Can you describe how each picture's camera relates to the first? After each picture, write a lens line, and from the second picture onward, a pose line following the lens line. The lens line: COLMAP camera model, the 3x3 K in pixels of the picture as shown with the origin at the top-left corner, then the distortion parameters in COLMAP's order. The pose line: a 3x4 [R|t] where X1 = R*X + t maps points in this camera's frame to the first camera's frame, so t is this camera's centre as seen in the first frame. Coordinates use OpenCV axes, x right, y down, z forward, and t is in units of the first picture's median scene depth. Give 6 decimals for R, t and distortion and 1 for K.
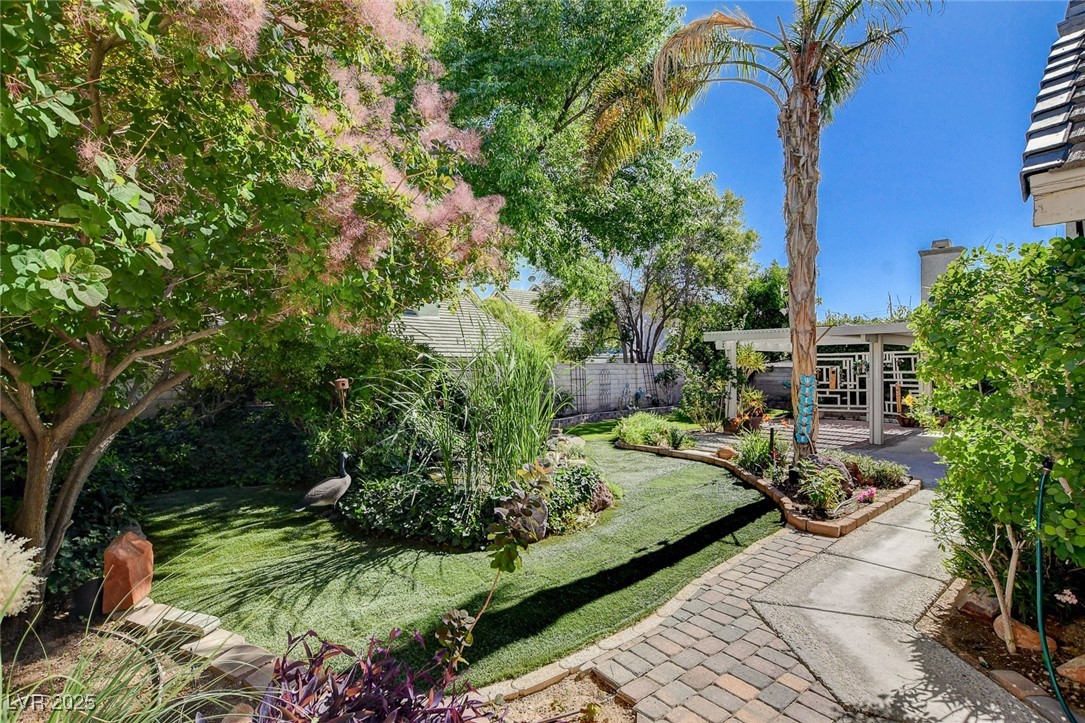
lens RADIAL K [[512.2, 0, 551.7], [0, 512.2, 361.9], [0, 0, 1]] dist [-0.029129, 0.005155]
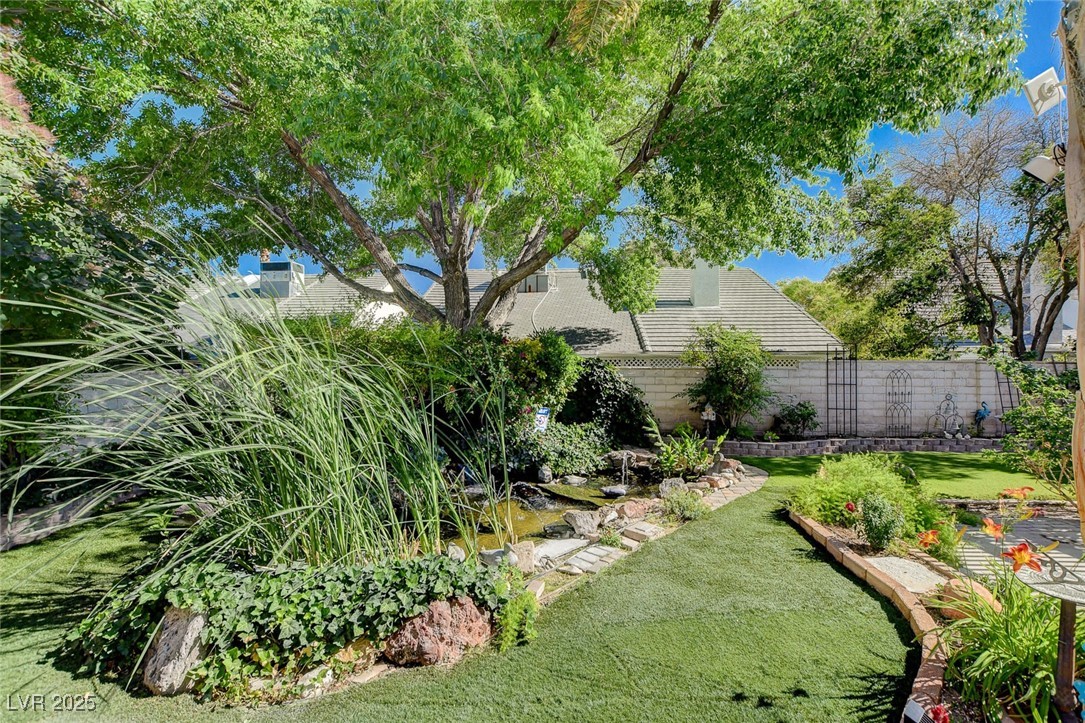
lens RADIAL K [[478.8, 0, 548.0], [0, 478.8, 356.7], [0, 0, 1]] dist [-0.024531, 0.003955]
pose [[0.729108, 0.001615, -0.684397, 0.227691], [-0.000581, 0.999998, 0.001742, -0.003692], [0.684399, -0.000872, 0.729108, 0.340505]]
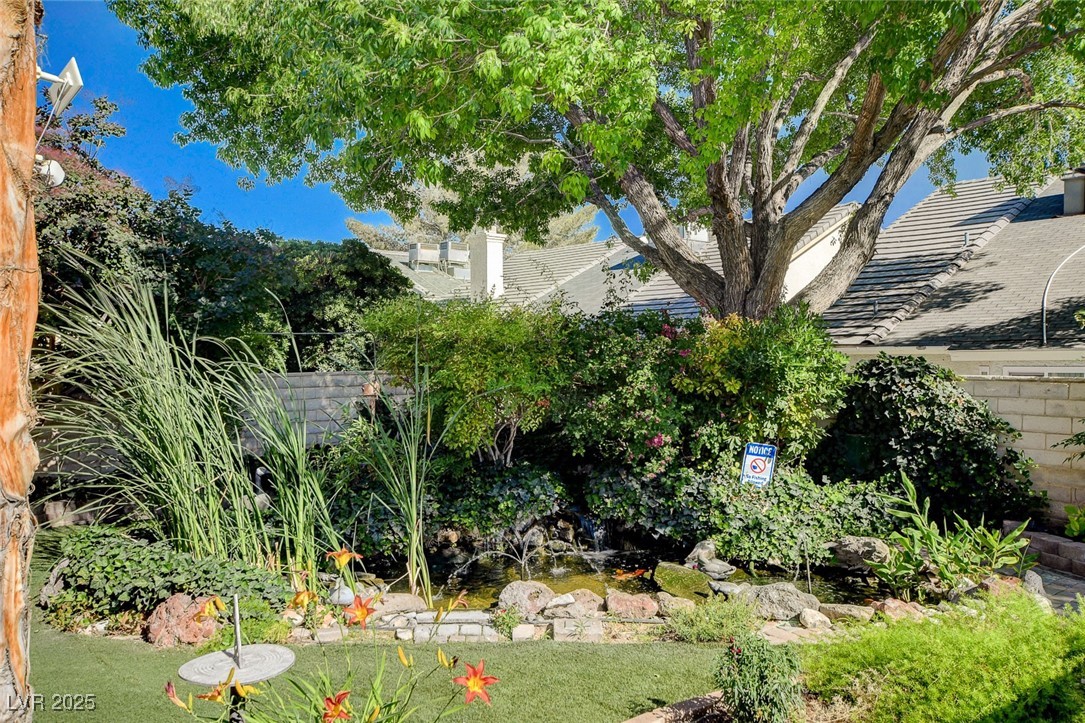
lens RADIAL K [[875.3, 0, 544.6], [0, 875.3, 355.5], [0, 0, 1]] dist [-0.004668, 0.032070]
pose [[-0.012153, 0.001329, -0.999925, 0.453571], [0.003993, 0.999991, 0.001281, -0.003610], [0.999918, -0.003977, -0.012159, 0.643595]]
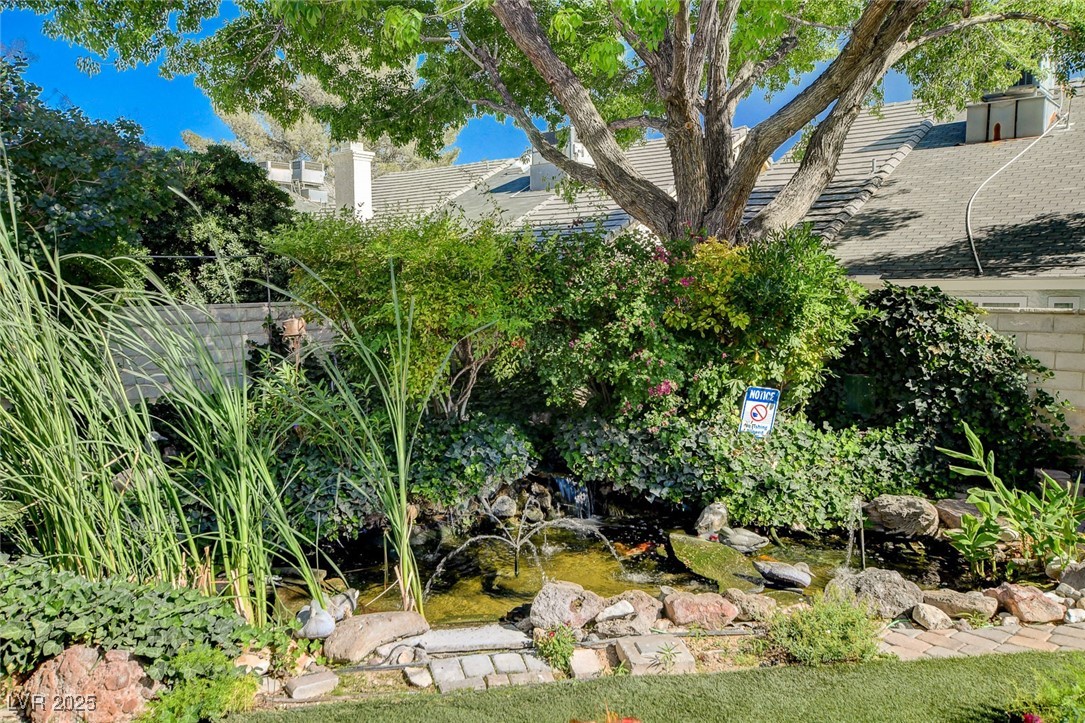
lens RADIAL K [[875.3, 0, 541.9], [0, 875.3, 356.1], [0, 0, 1]] dist [-0.004668, 0.032070]
pose [[0.159714, 0.081669, -0.983779, 0.326250], [0.002479, 0.996536, 0.083131, -0.003532], [0.987160, -0.015716, 0.158958, 0.566145]]
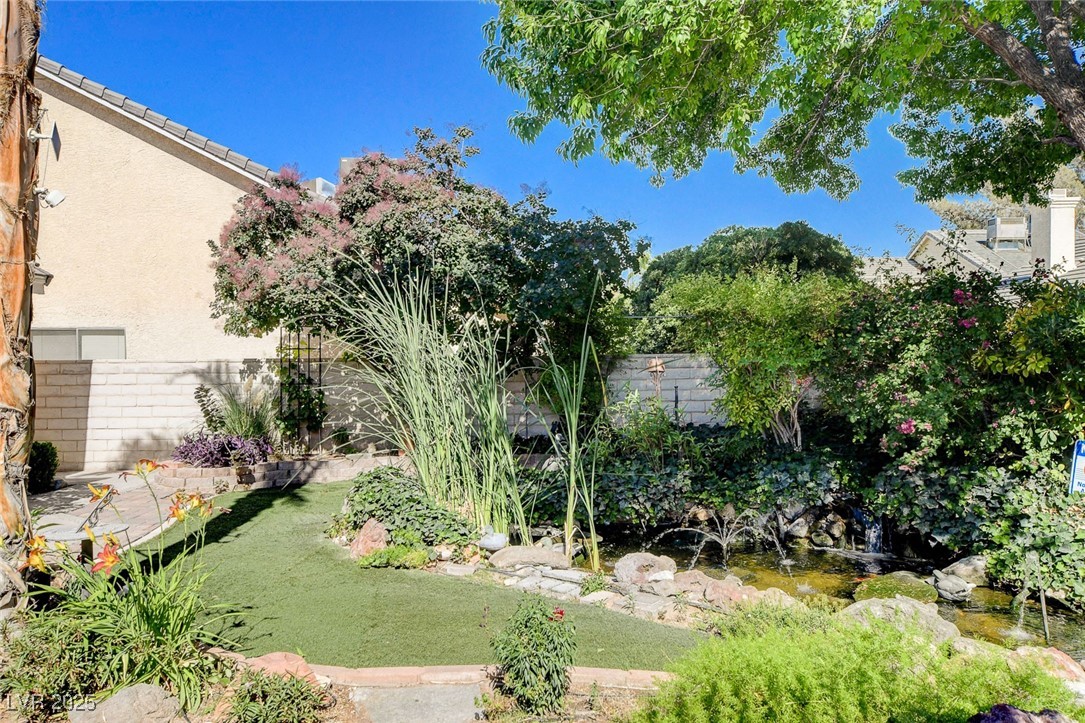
lens RADIAL K [[875.3, 0, 537.2], [0, 875.3, 360.7], [0, 0, 1]] dist [-0.004668, 0.032070]
pose [[-0.654619, 0.012885, -0.755849, 0.371810], [0.009933, 0.999915, 0.008443, 0.011359], [0.755894, -0.001981, -0.654691, 0.884479]]
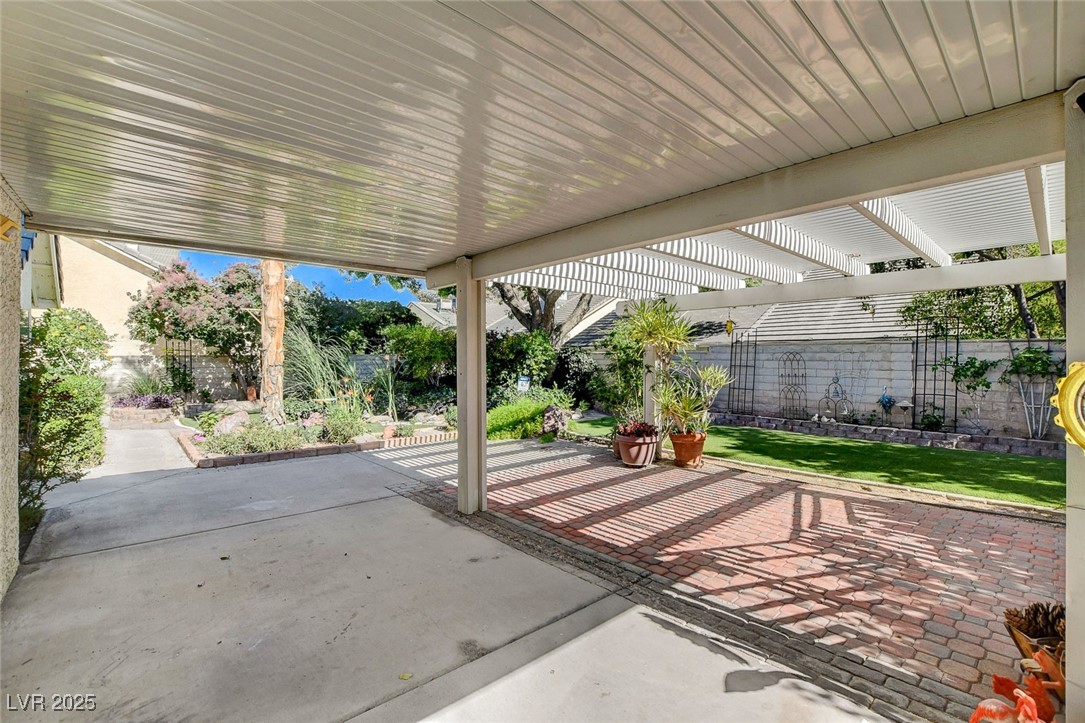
lens RADIAL K [[478.8, 0, 539.2], [0, 478.8, 358.3], [0, 0, 1]] dist [-0.024531, 0.003955]
pose [[0.016414, 0.002585, -0.999862, 0.821907], [0.005367, 0.999982, 0.002673, 0.021954], [0.999851, -0.005410, 0.016399, 0.815071]]
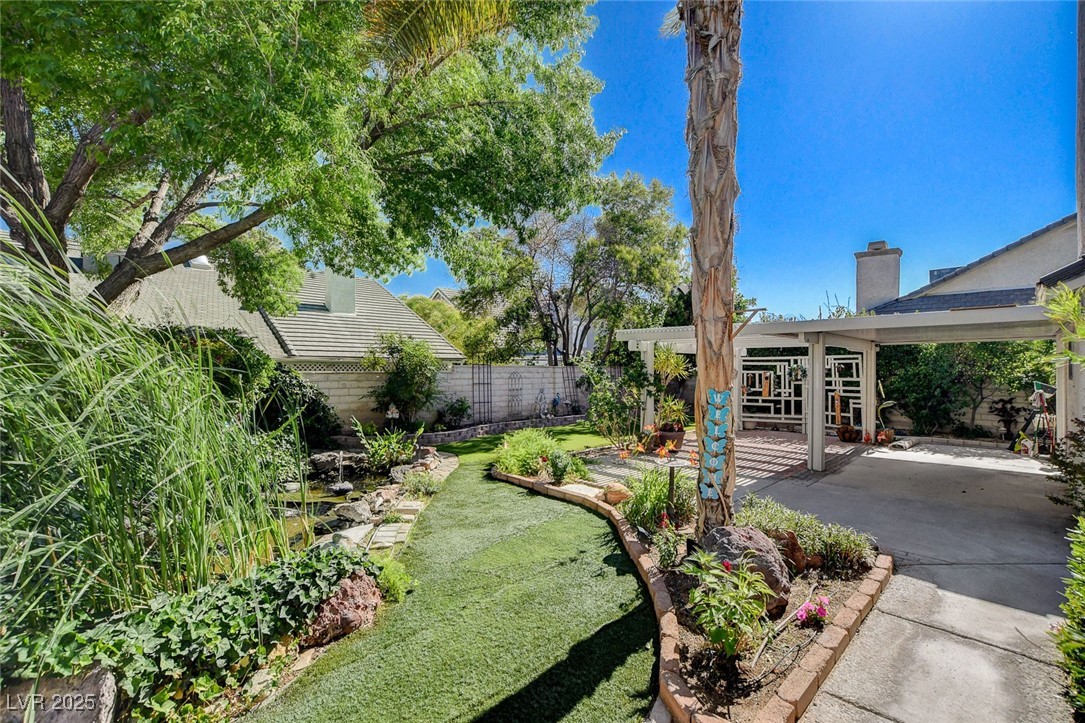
lens RADIAL K [[478.8, 0, 544.2], [0, 478.8, 363.7], [0, 0, 1]] dist [-0.024531, 0.003955]
pose [[0.997895, 0.008919, 0.064241, 0.124237], [-0.008942, 0.999960, 0.000071, -0.001986], [-0.064238, -0.000645, 0.997934, 0.212804]]
